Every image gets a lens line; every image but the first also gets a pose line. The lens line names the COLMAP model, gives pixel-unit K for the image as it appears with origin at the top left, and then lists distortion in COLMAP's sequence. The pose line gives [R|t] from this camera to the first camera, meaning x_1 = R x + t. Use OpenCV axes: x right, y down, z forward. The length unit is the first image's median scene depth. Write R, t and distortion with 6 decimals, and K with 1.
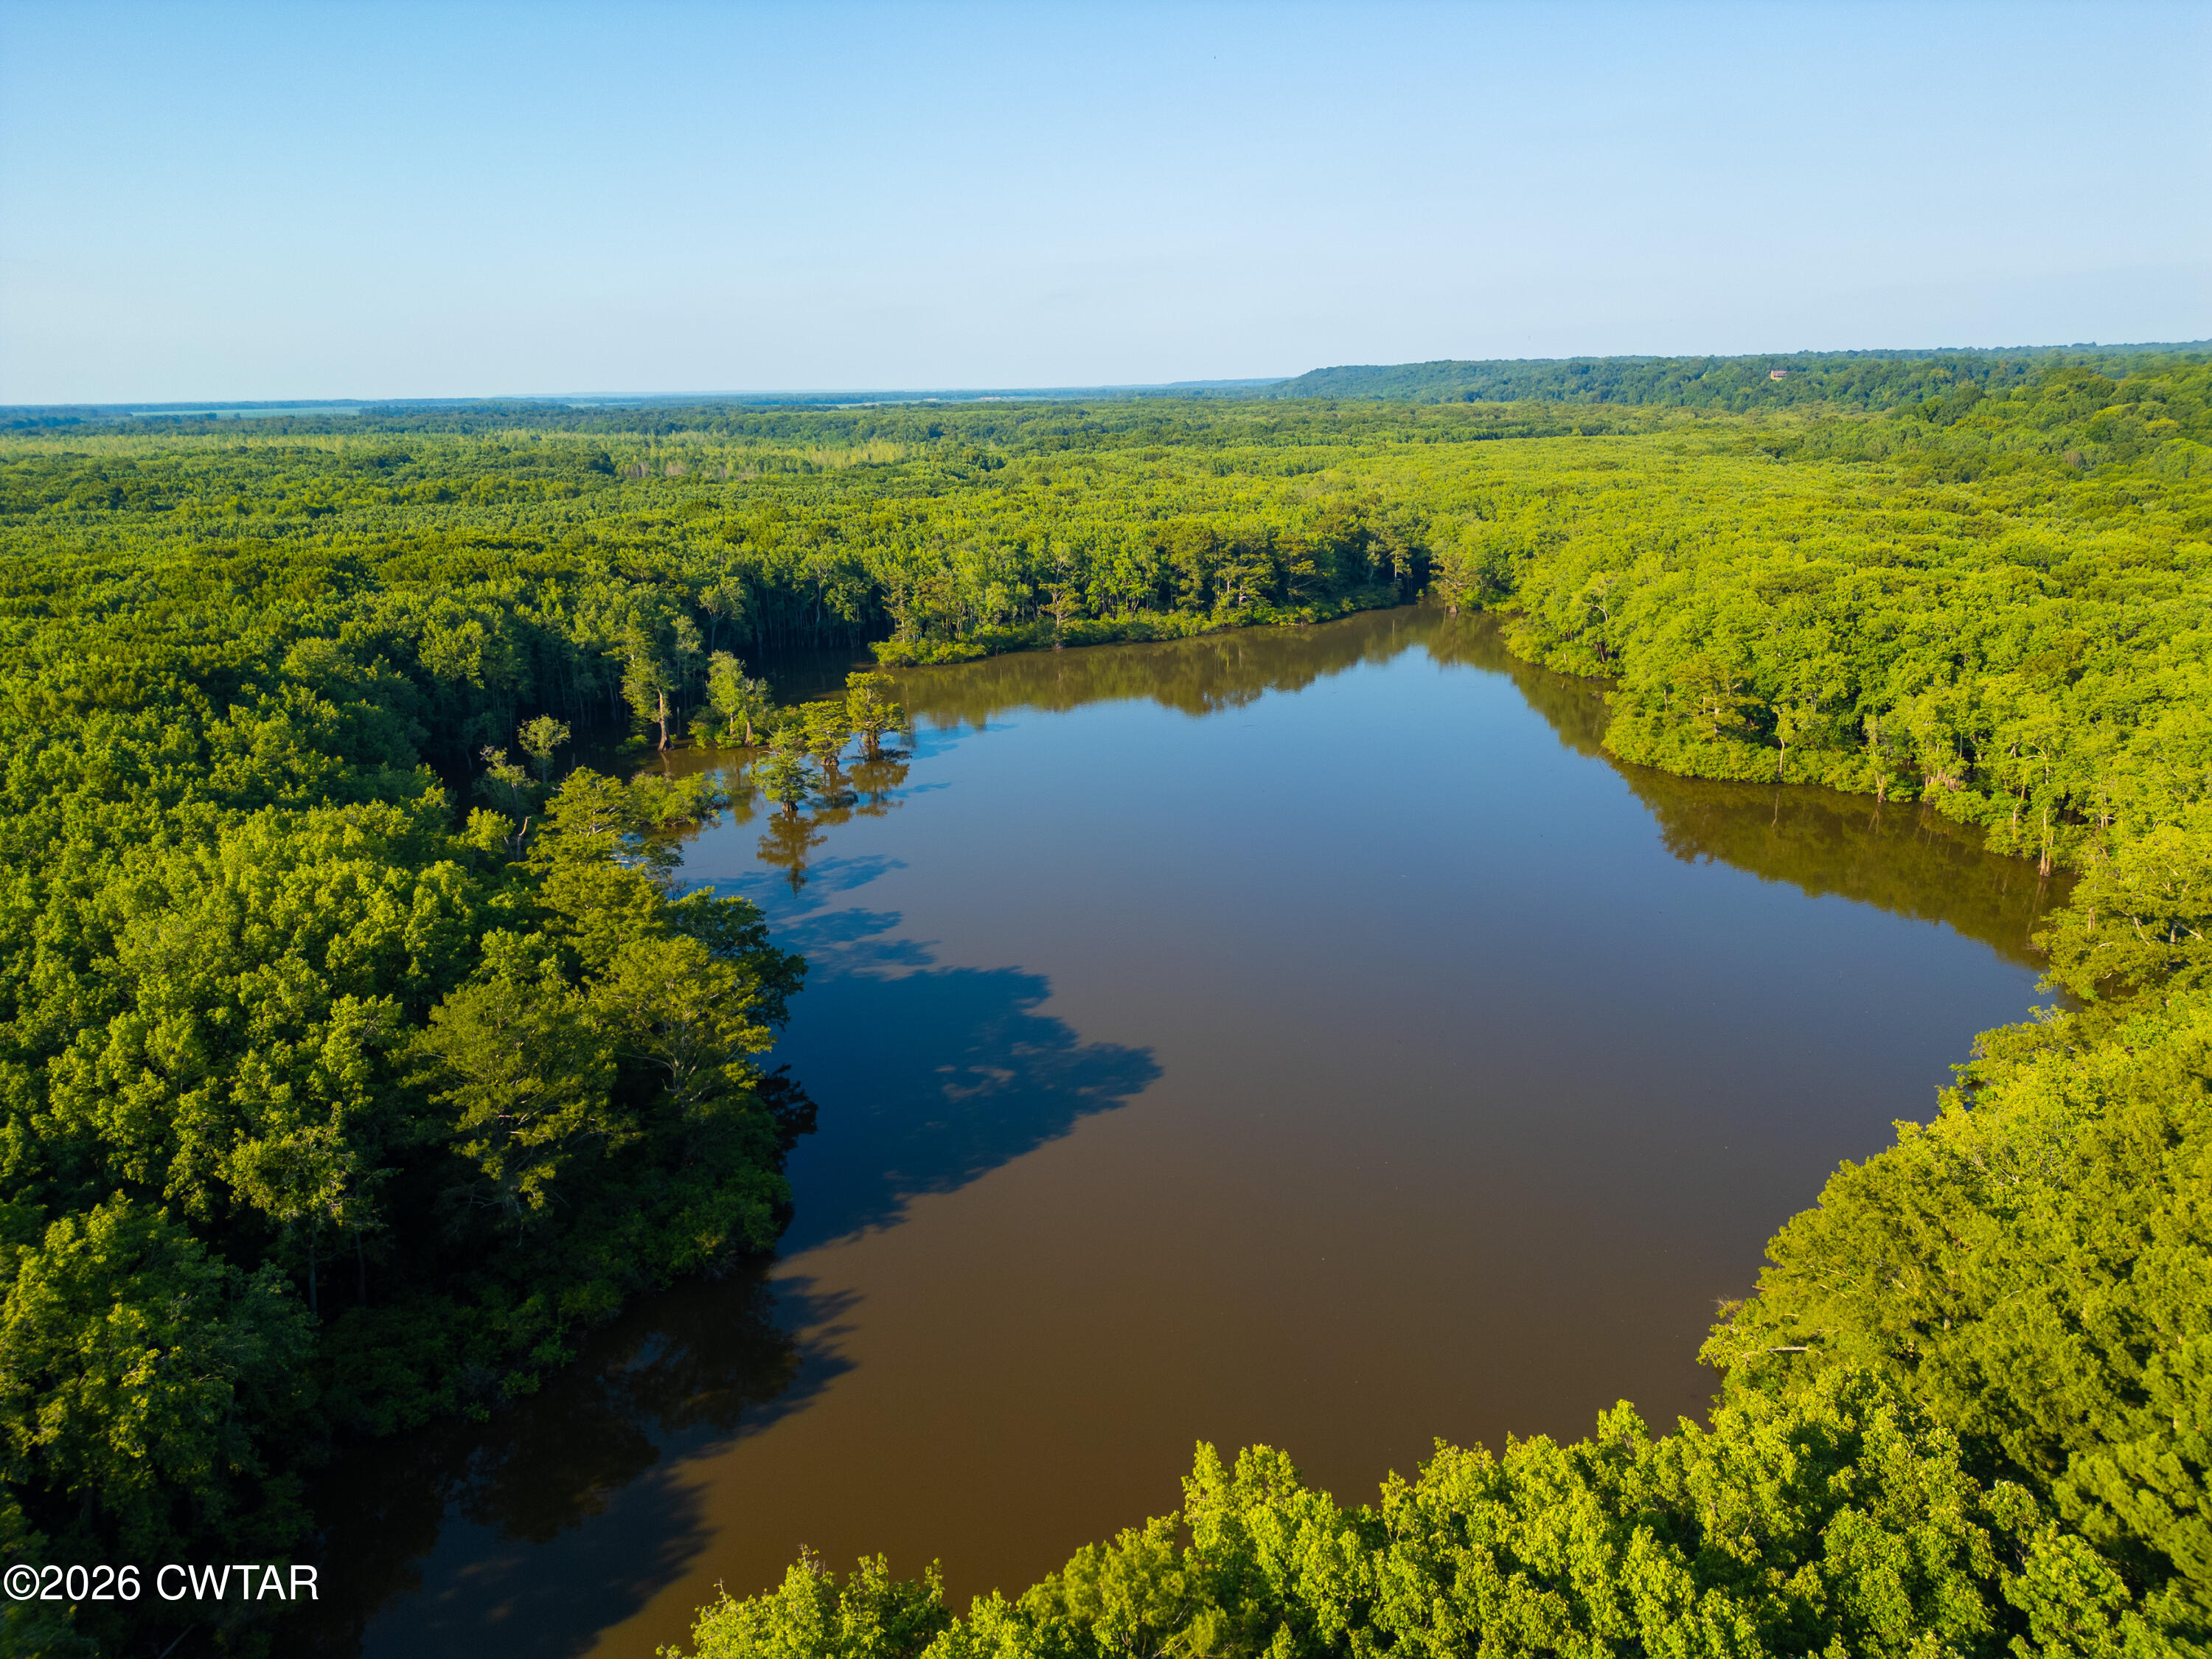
lens RADIAL K [[1547.0, 0, 1106.0], [0, 1547.0, 829.5], [0, 0, 1]] dist [0.066207, -0.057339]
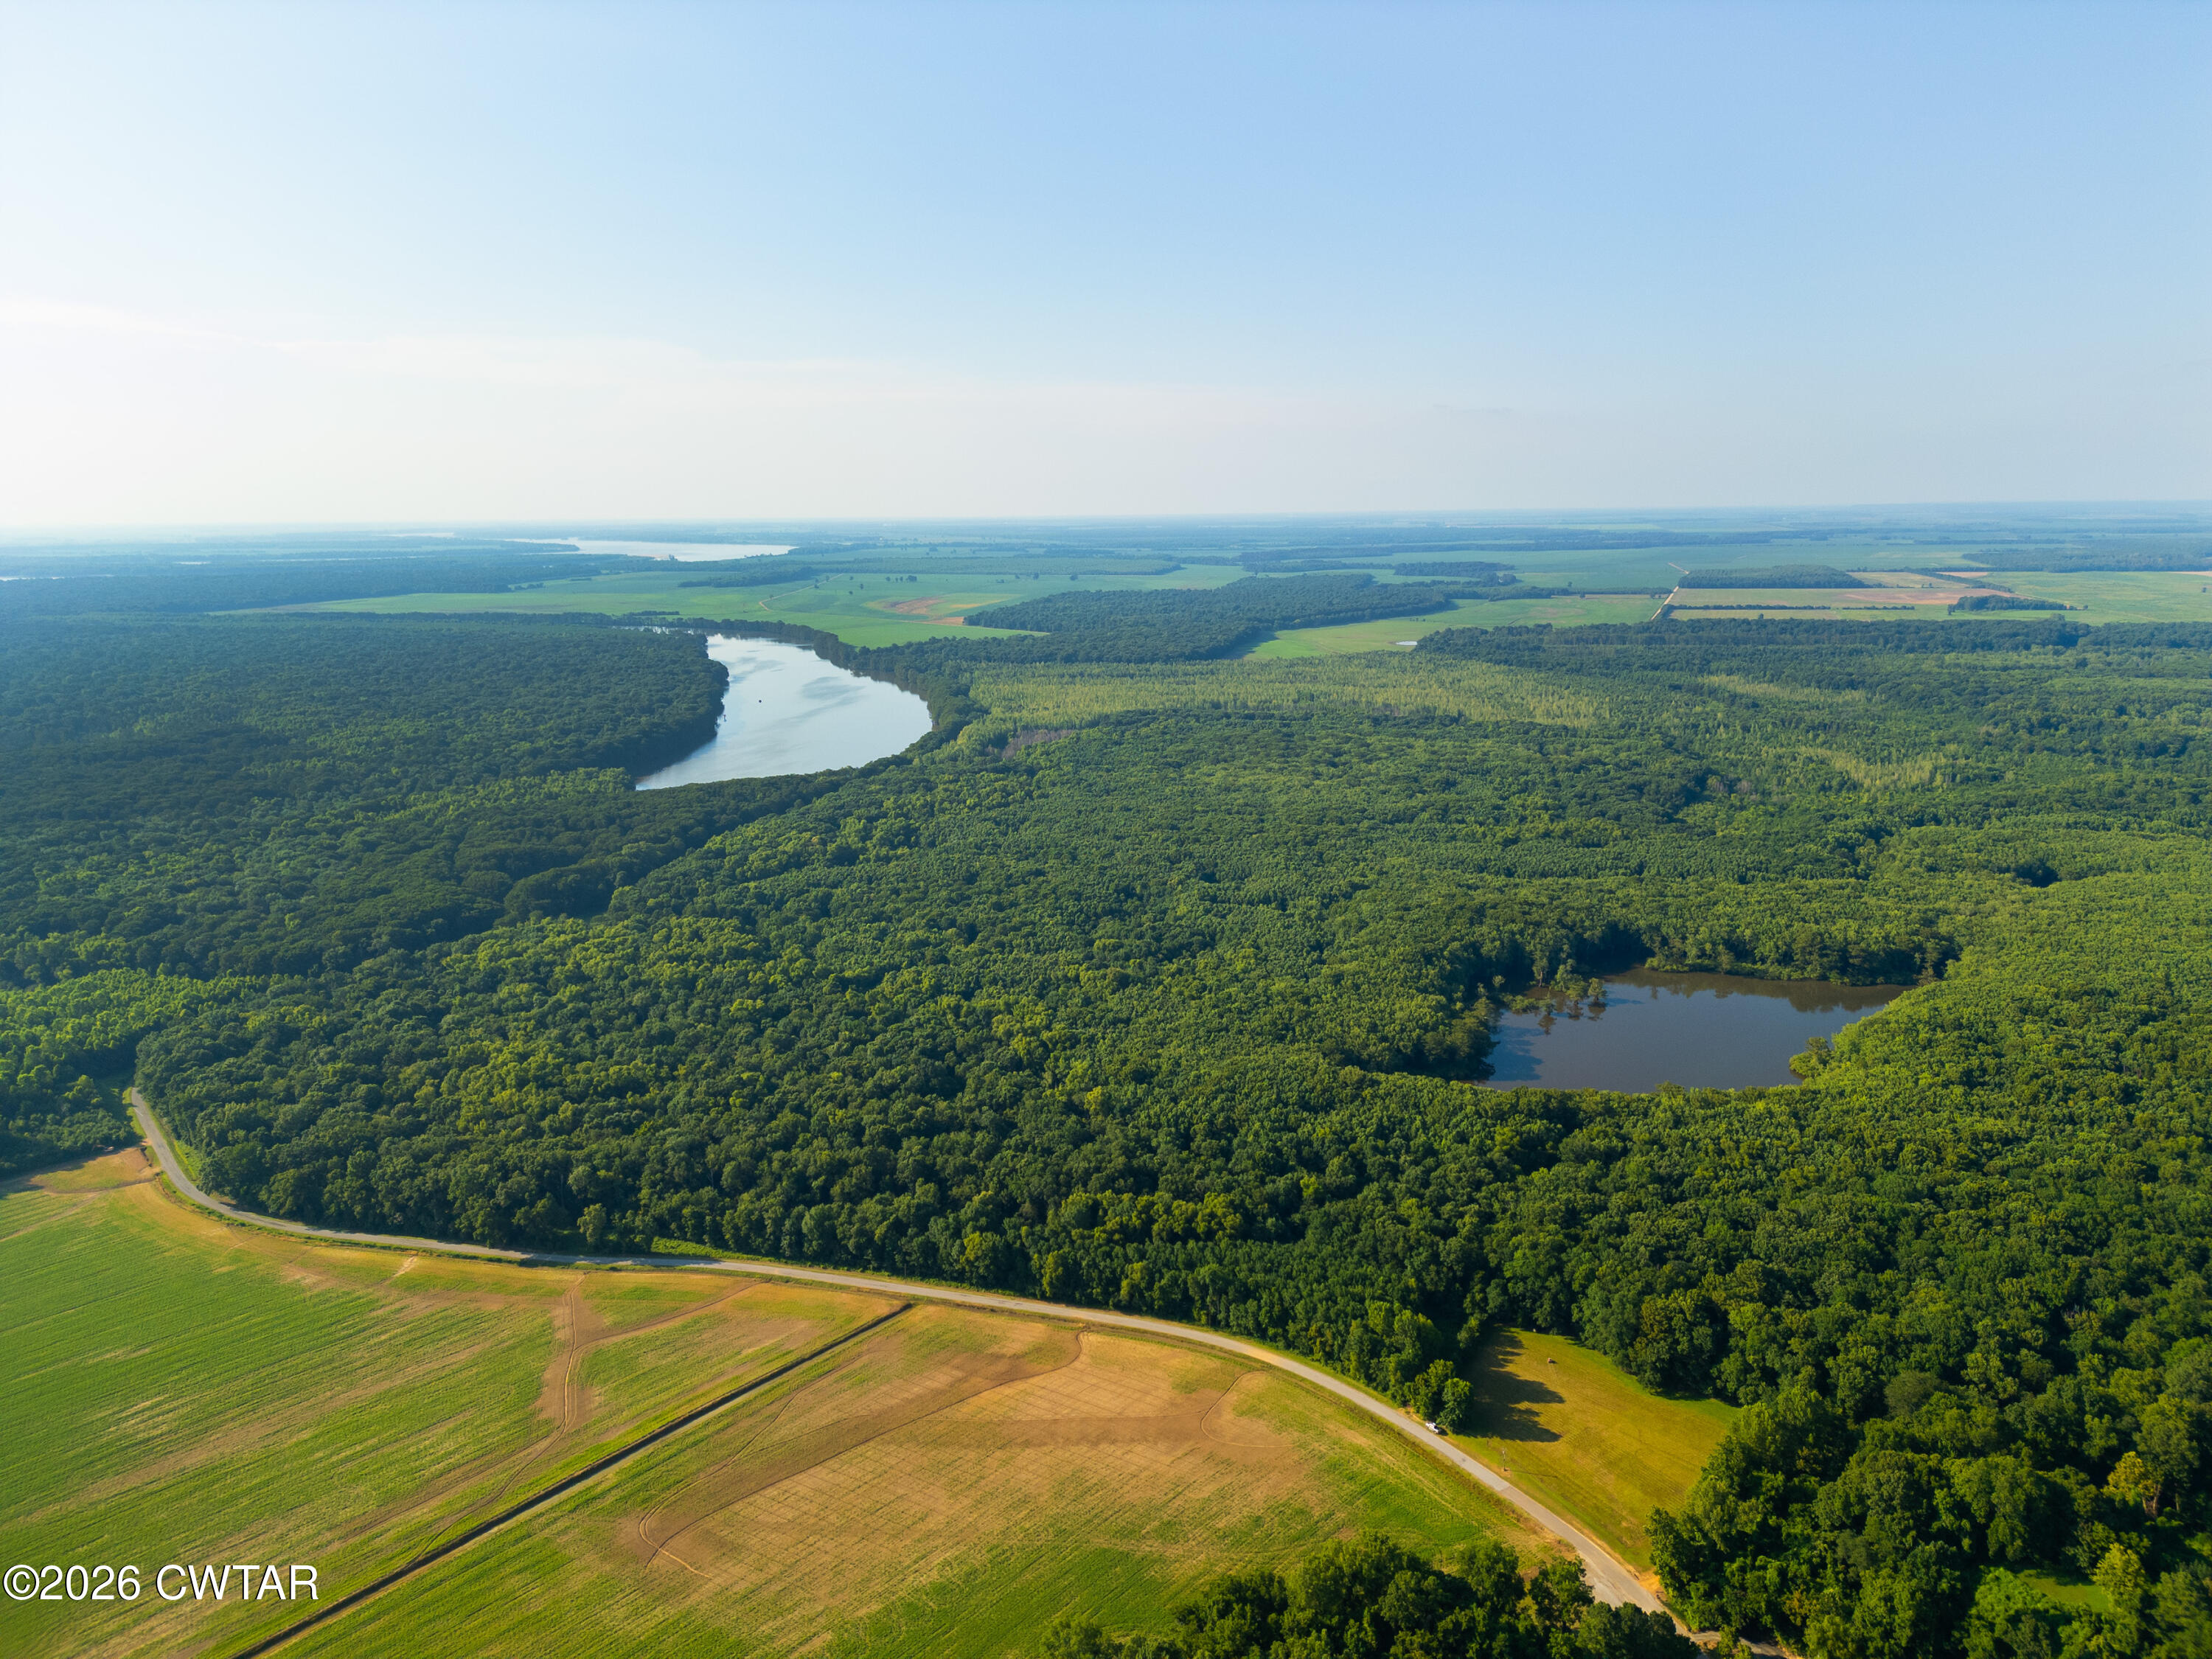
lens RADIAL K [[1563.0, 0, 1106.0], [0, 1563.0, 829.5], [0, 0, 1]] dist [0.086892, -0.085211]
pose [[0.696913, 0.157256, -0.699702, 2.073628], [-0.198565, 0.979831, 0.022441, -0.404319], [0.689119, 0.123297, 0.714082, -3.192391]]
